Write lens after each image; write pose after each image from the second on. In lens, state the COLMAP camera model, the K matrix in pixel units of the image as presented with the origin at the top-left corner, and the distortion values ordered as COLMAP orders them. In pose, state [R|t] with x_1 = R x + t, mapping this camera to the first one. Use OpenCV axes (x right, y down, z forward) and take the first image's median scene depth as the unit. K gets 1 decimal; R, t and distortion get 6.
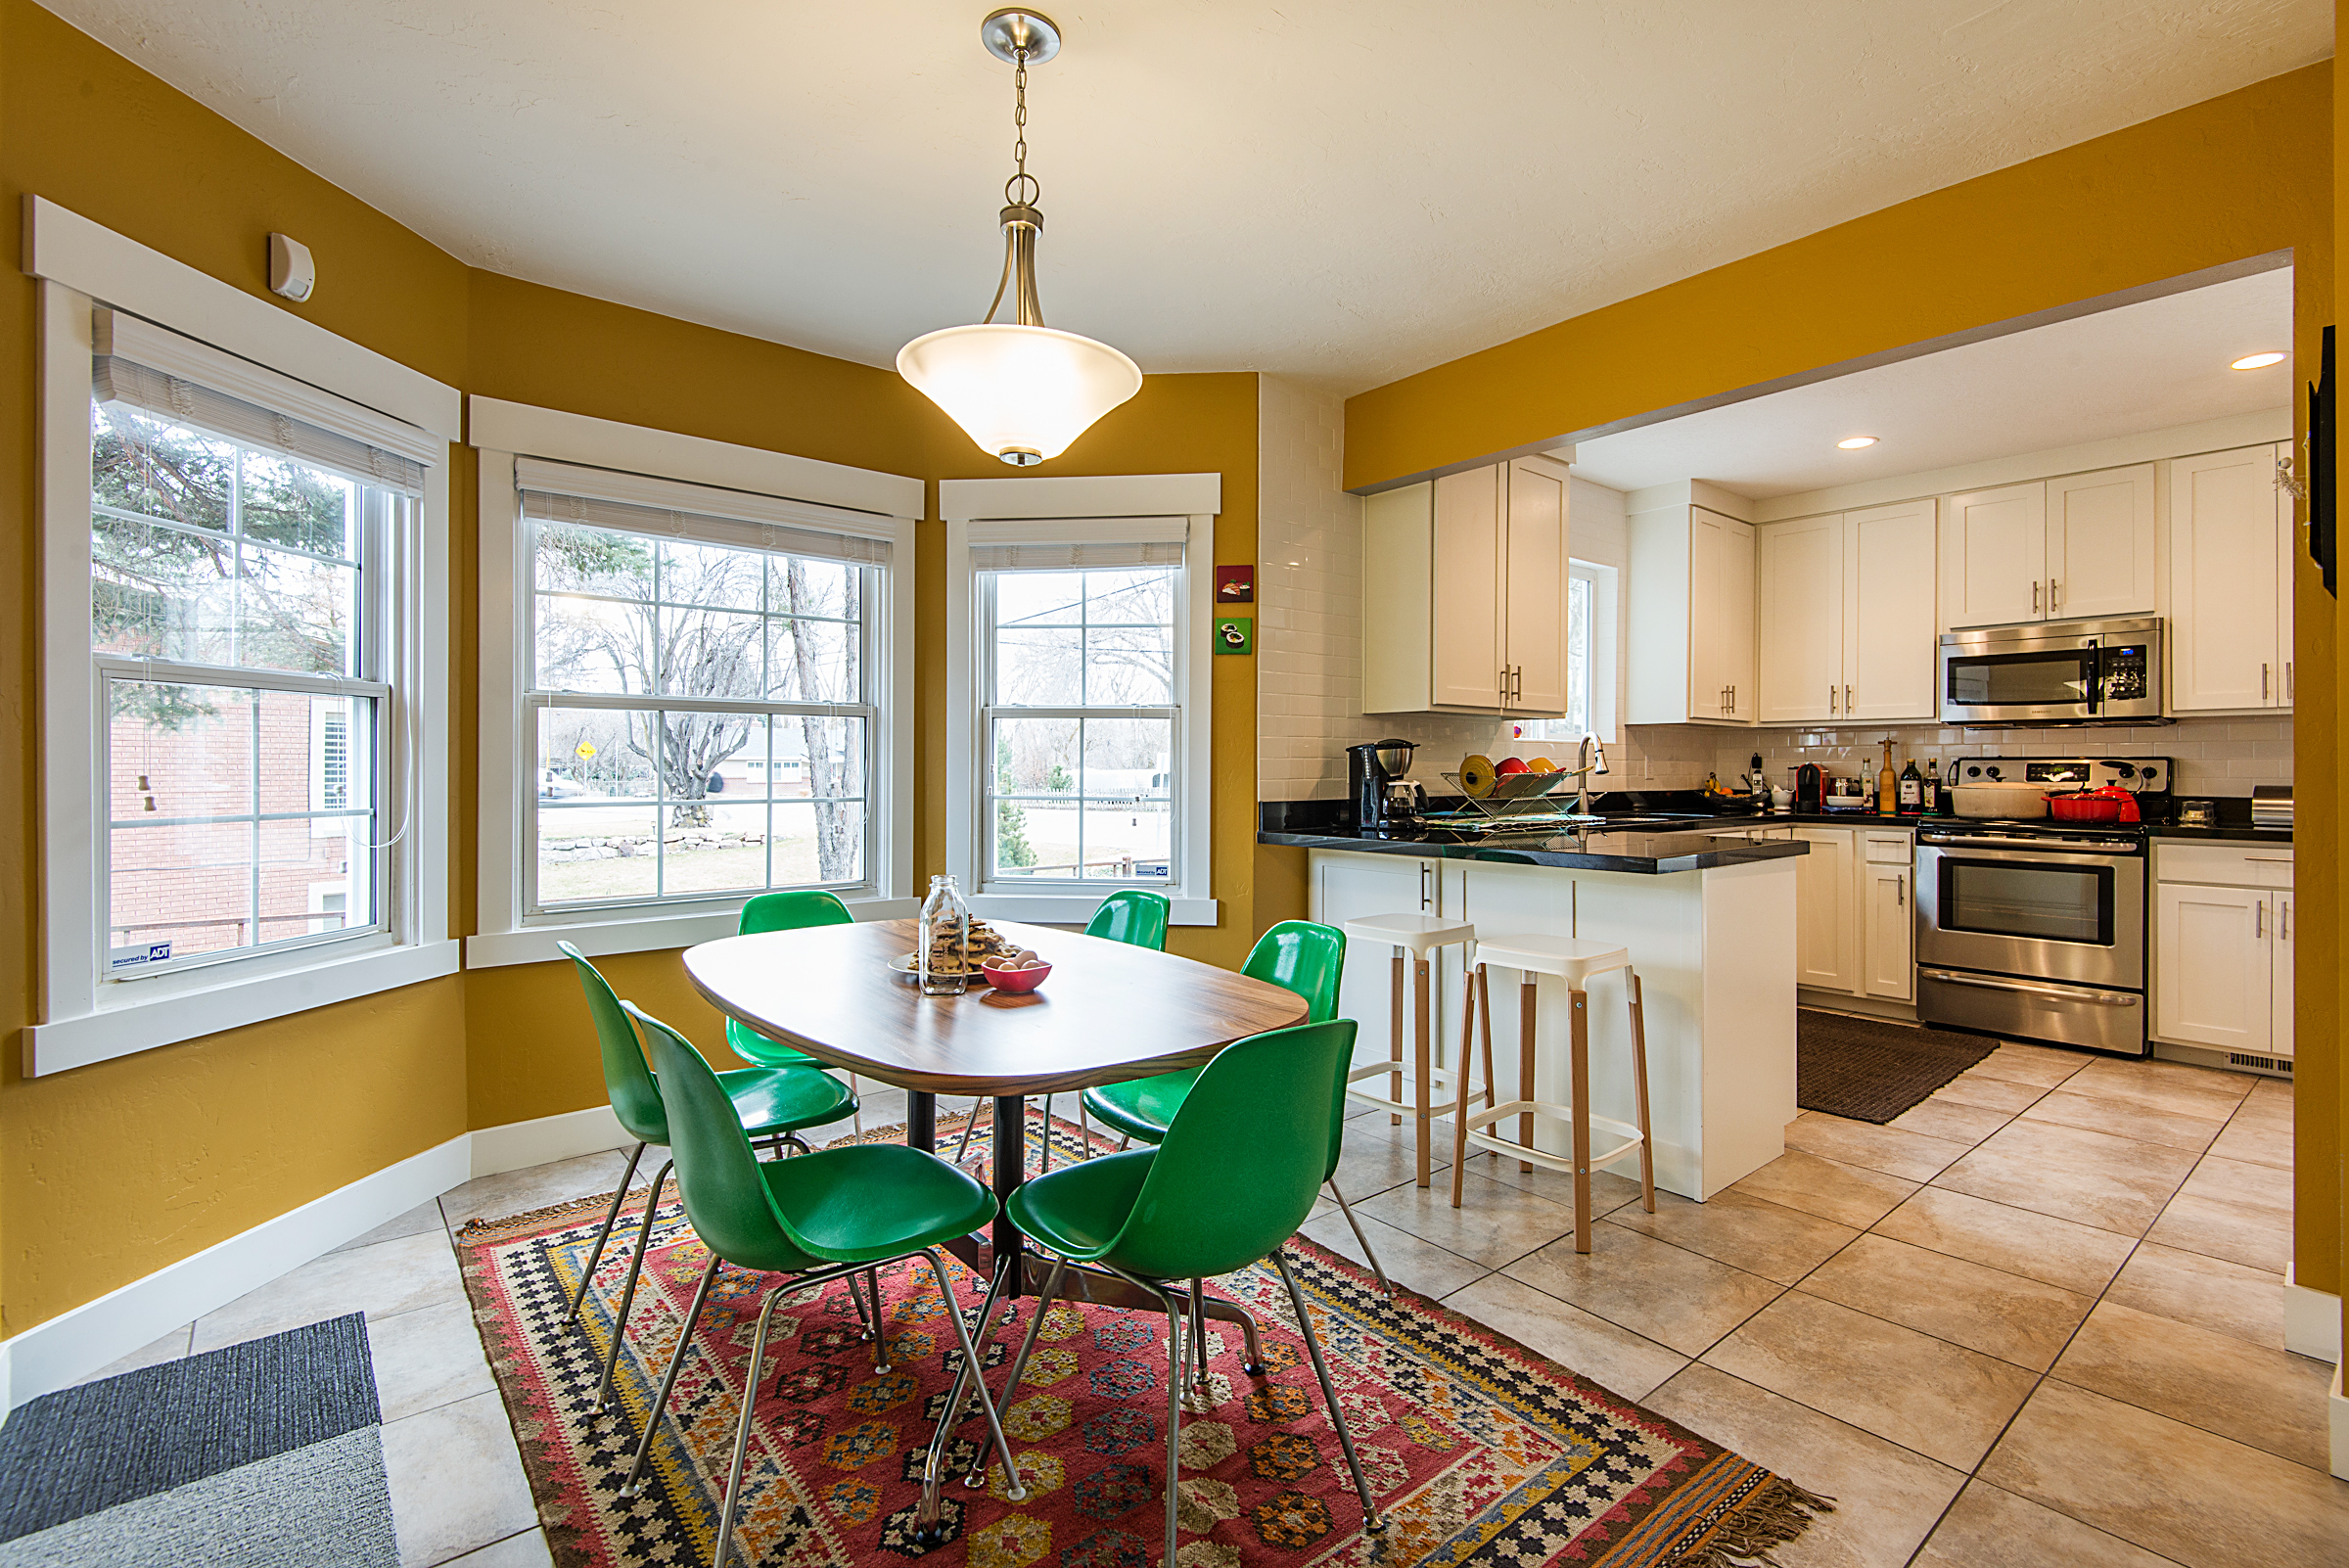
lens RADIAL K [[1074.3, 0, 1163.8], [0, 1074.3, 770.8], [0, 0, 1]] dist [0.001867, -0.002964]
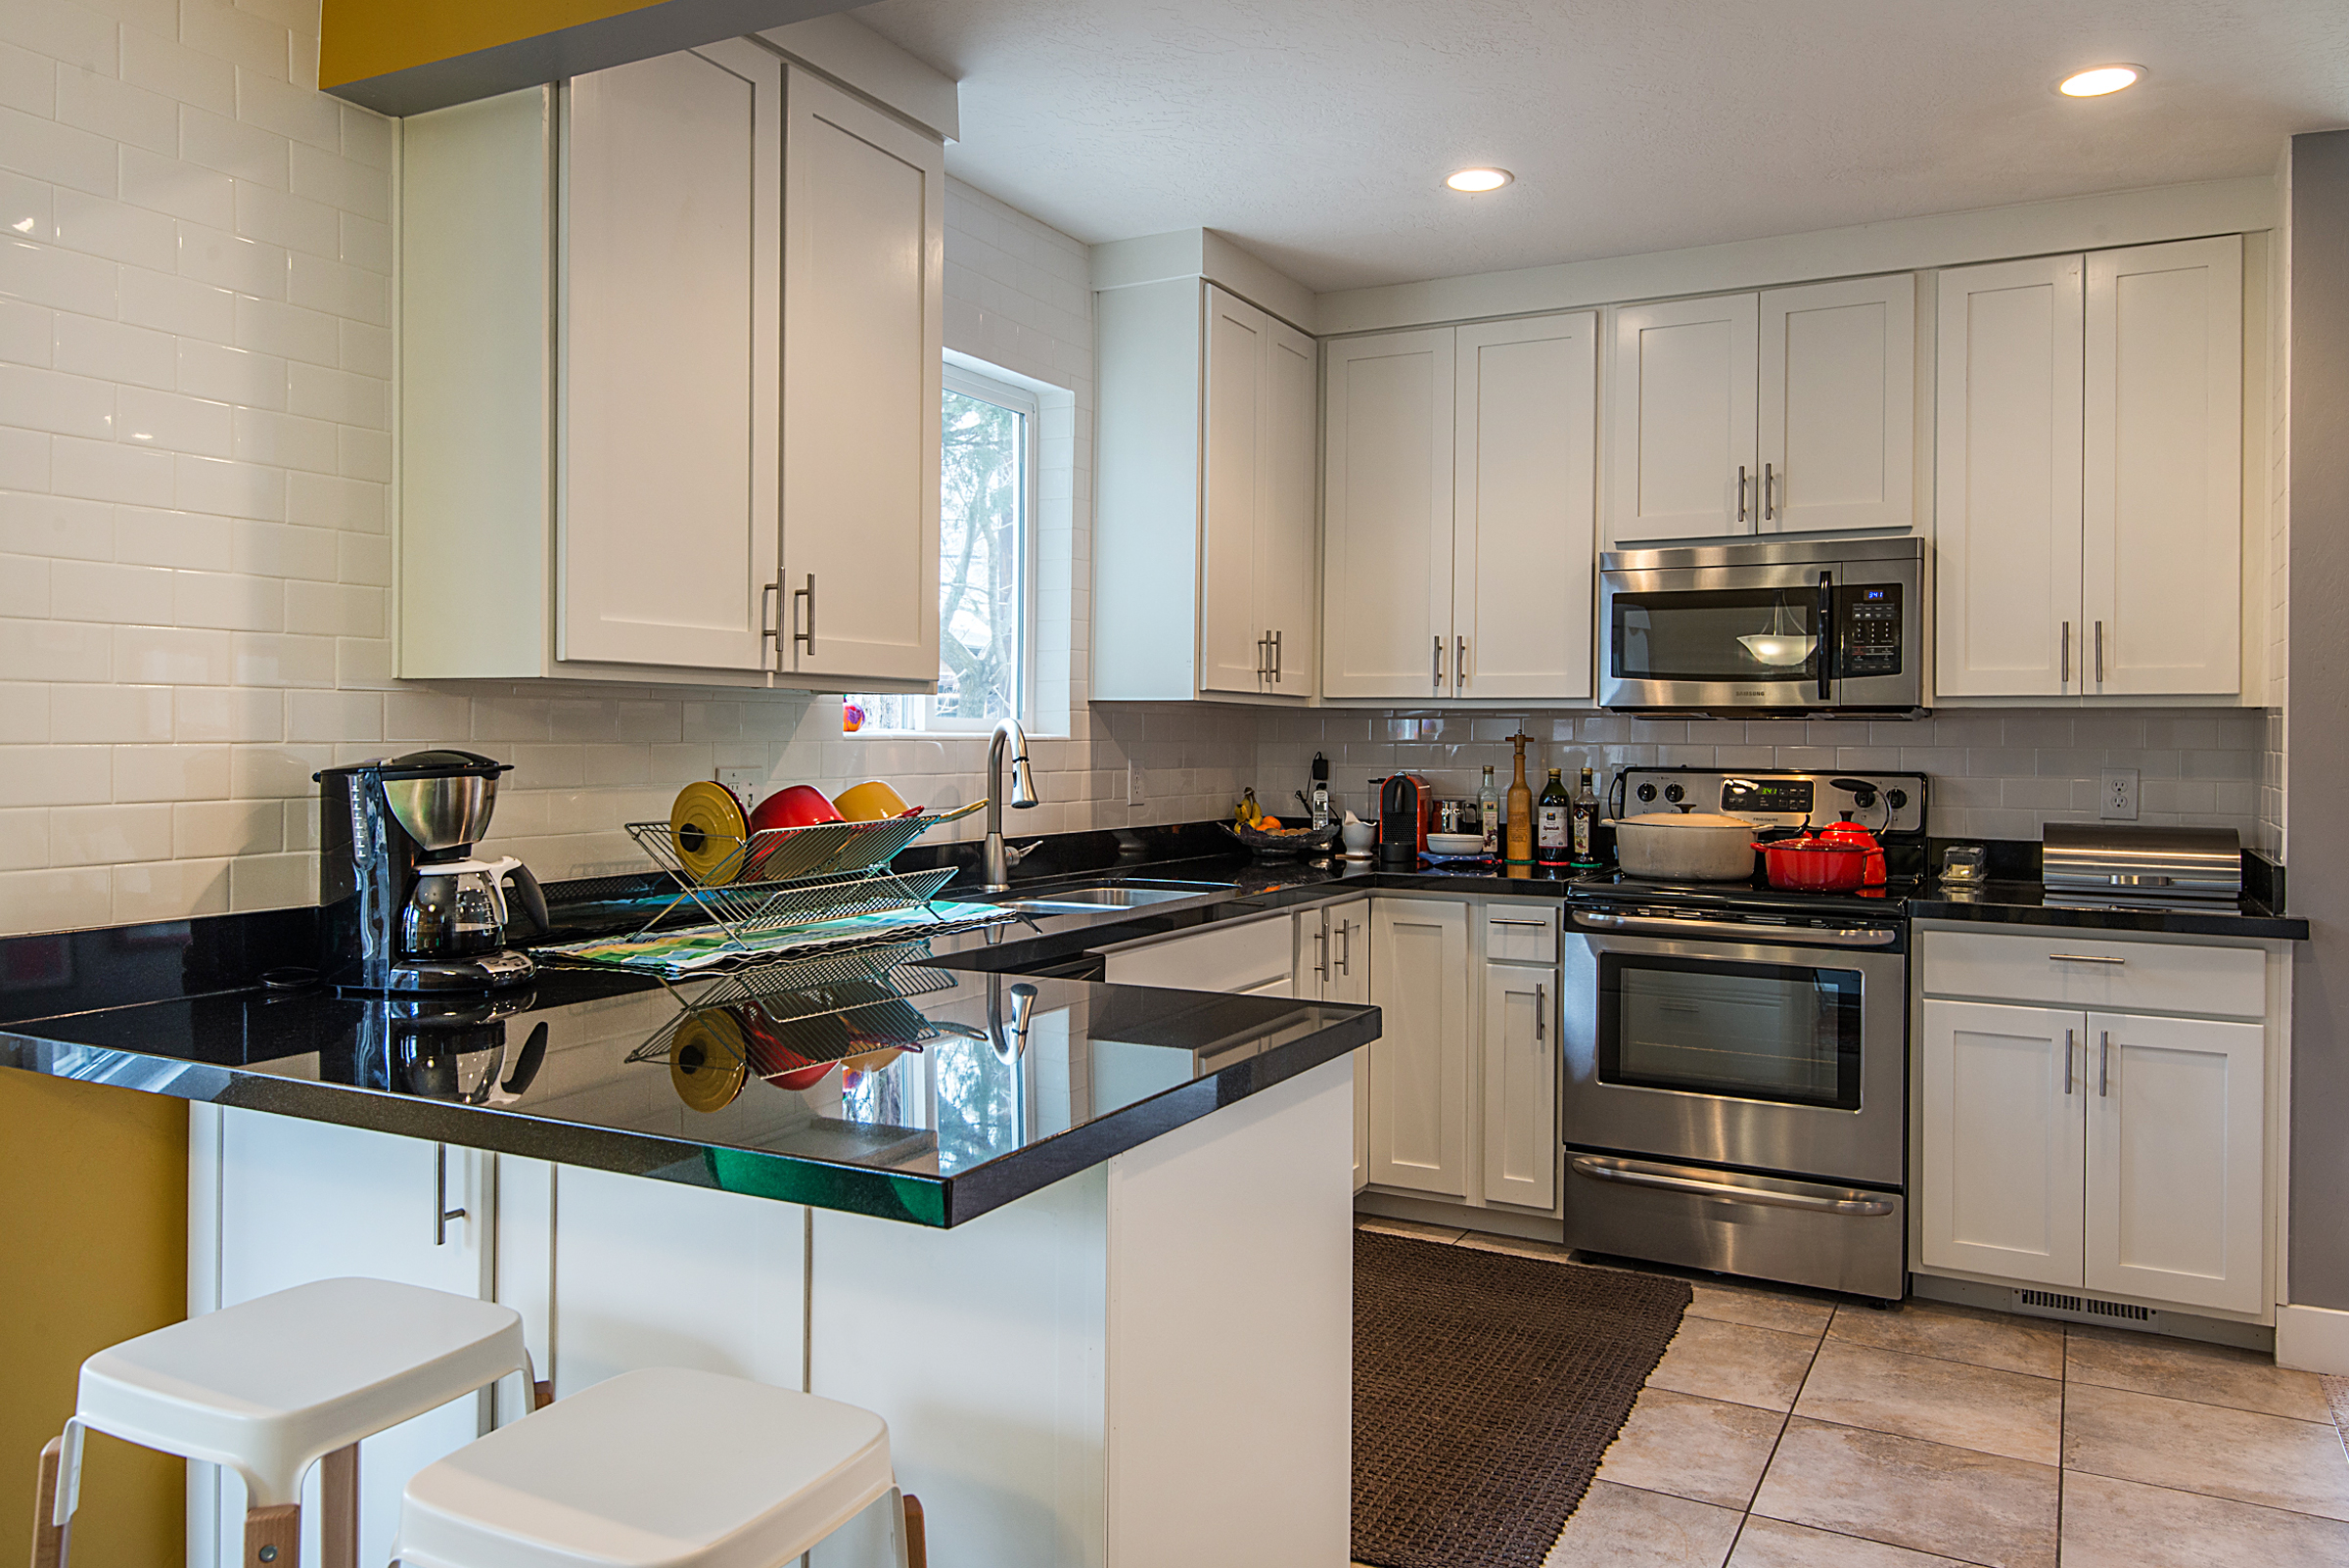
lens RADIAL K [[1695.0, 0, 1176.2], [0, 1695.0, 780.4], [0, 0, 1]] dist [0.049165, 0.005093]
pose [[0.921220, -0.005547, 0.389004, 0.177077], [-0.003092, 0.999762, 0.021580, -0.026613], [-0.389031, -0.021083, 0.920983, 0.274826]]
